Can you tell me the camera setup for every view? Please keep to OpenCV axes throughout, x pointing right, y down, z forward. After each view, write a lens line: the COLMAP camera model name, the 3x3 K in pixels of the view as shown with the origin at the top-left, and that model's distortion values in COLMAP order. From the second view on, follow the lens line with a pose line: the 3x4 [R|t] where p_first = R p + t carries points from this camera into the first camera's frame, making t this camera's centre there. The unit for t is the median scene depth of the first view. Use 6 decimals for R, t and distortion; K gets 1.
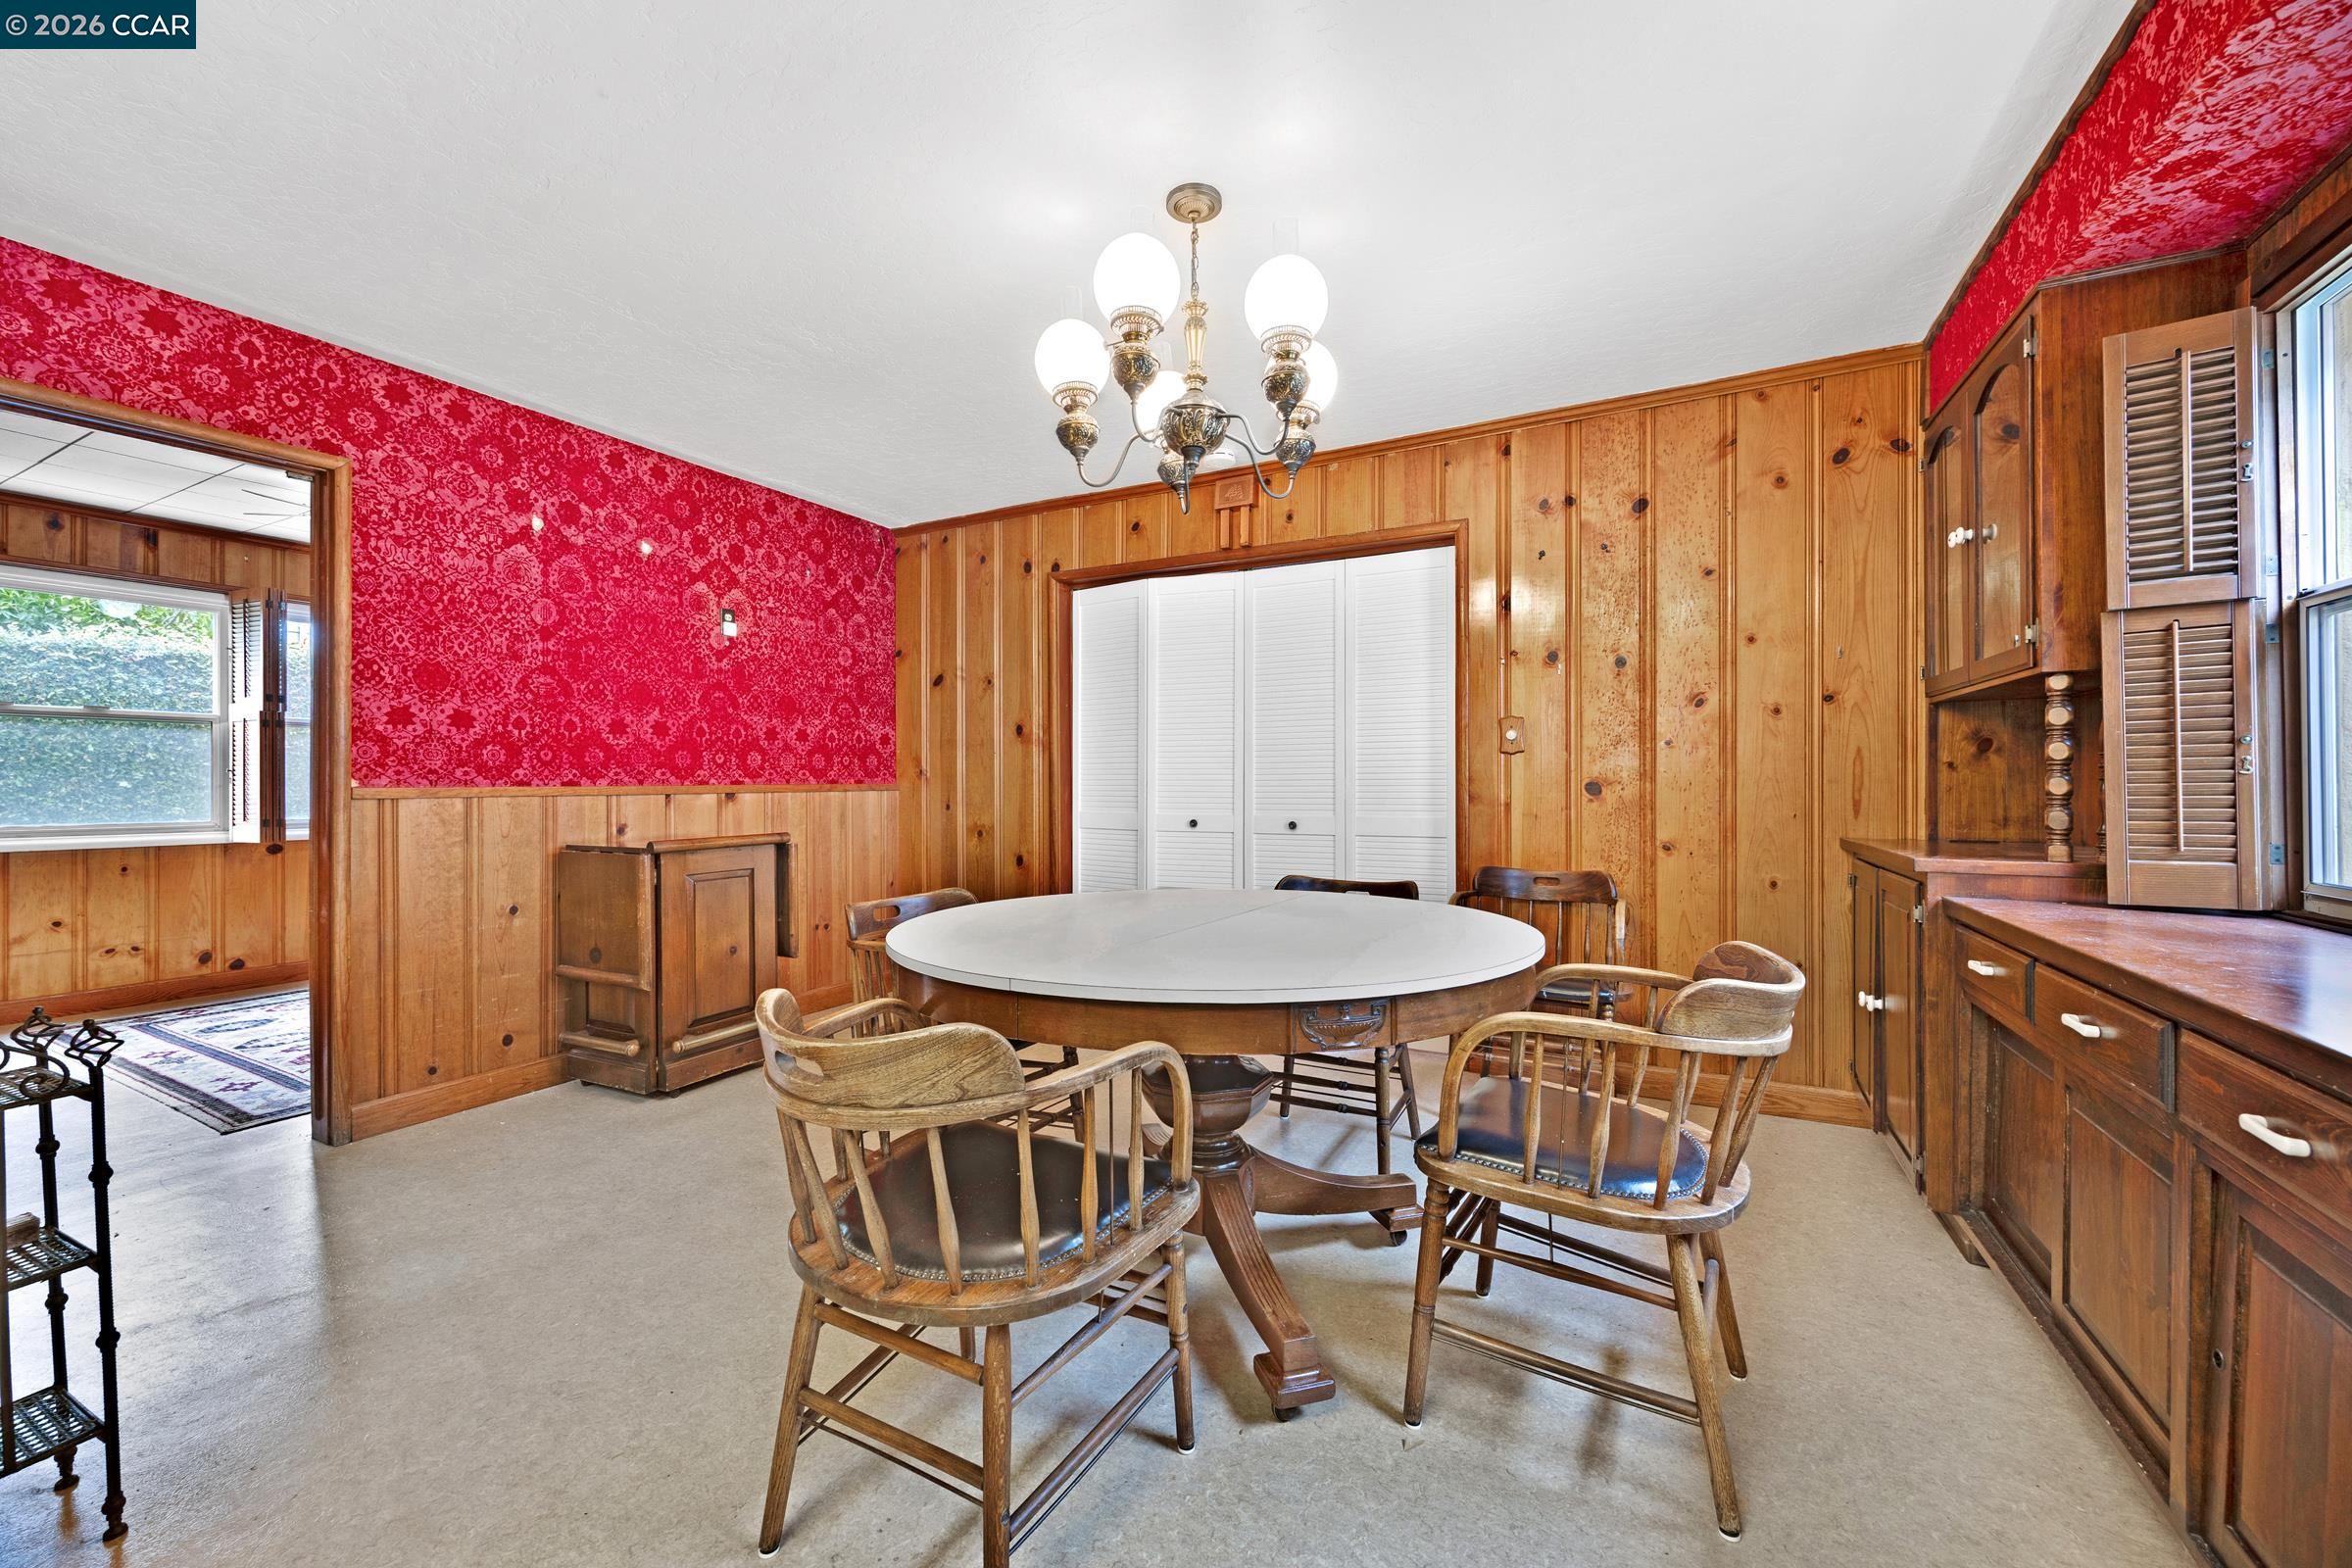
lens RADIAL K [[907.0, 0, 1178.4], [0, 907.0, 769.9], [0, 0, 1]] dist [0.000029, -0.000379]
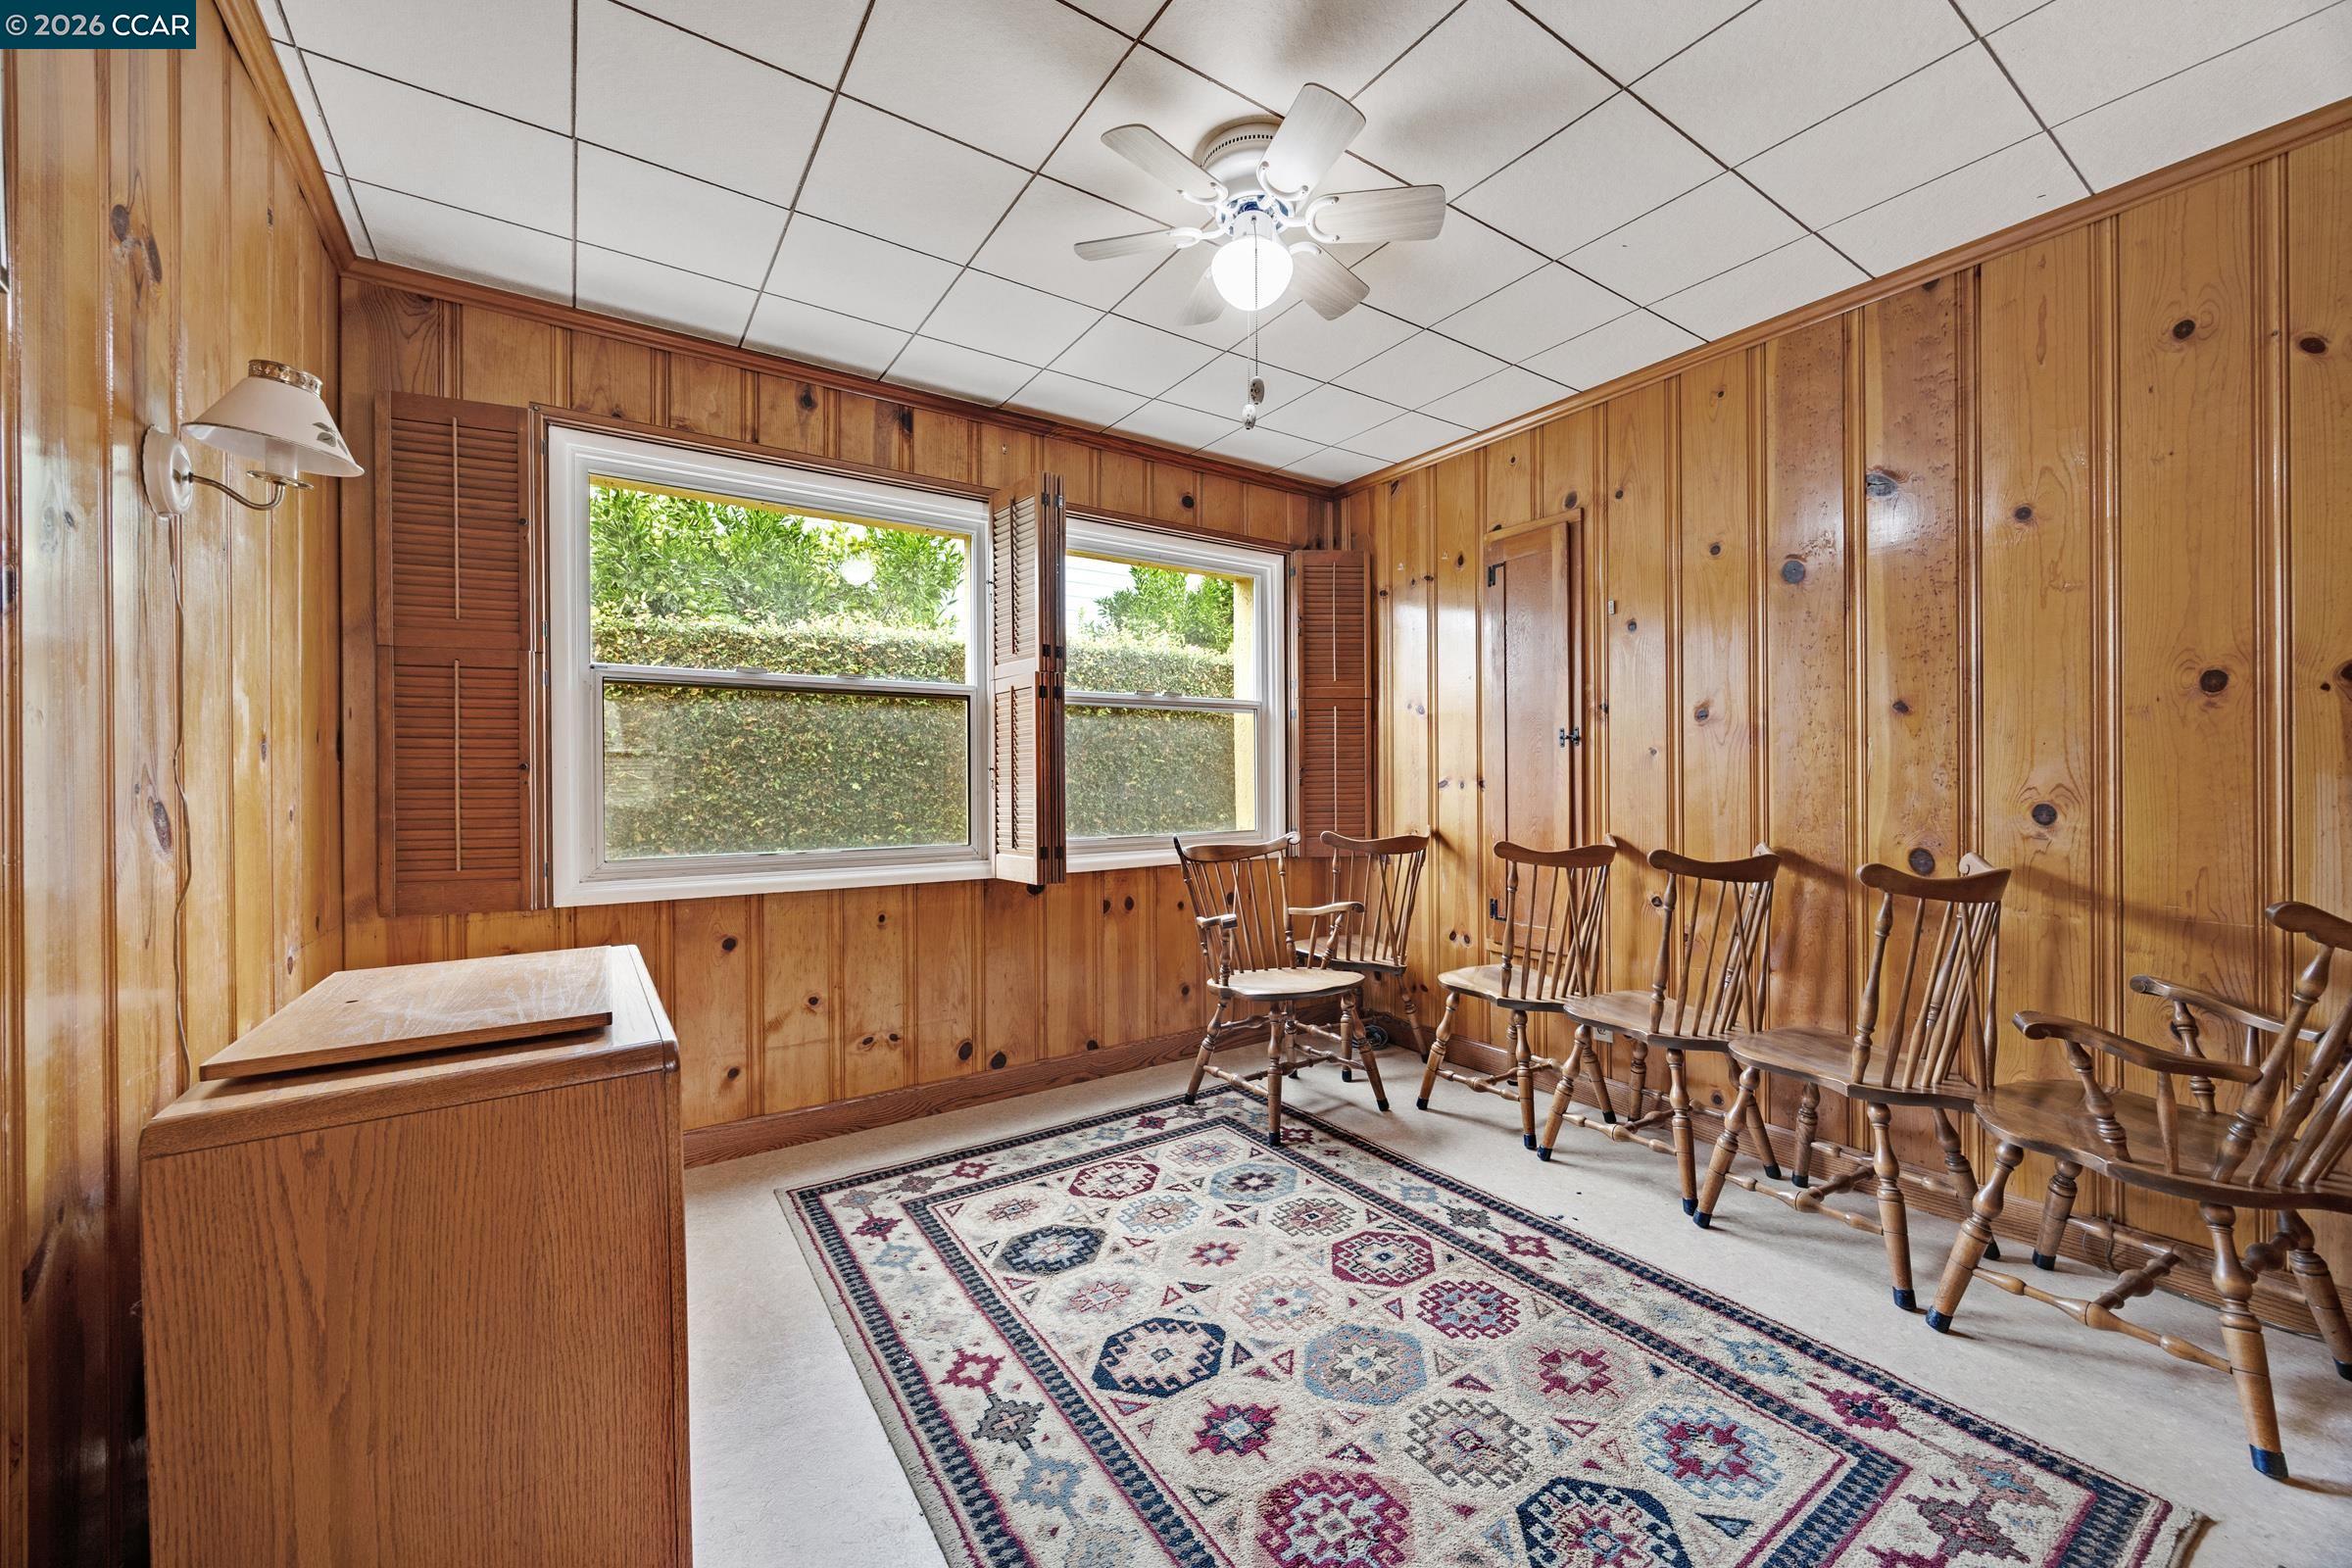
lens RADIAL K [[907.0, 0, 1194.1], [0, 907.0, 763.3], [0, 0, 1]] dist [0.000029, -0.000379]
pose [[0.886945, -0.010914, -0.461745, -0.629837], [0.009329, 0.999940, -0.005715, 0.001203], [0.461780, 0.000761, 0.886994, 0.498198]]
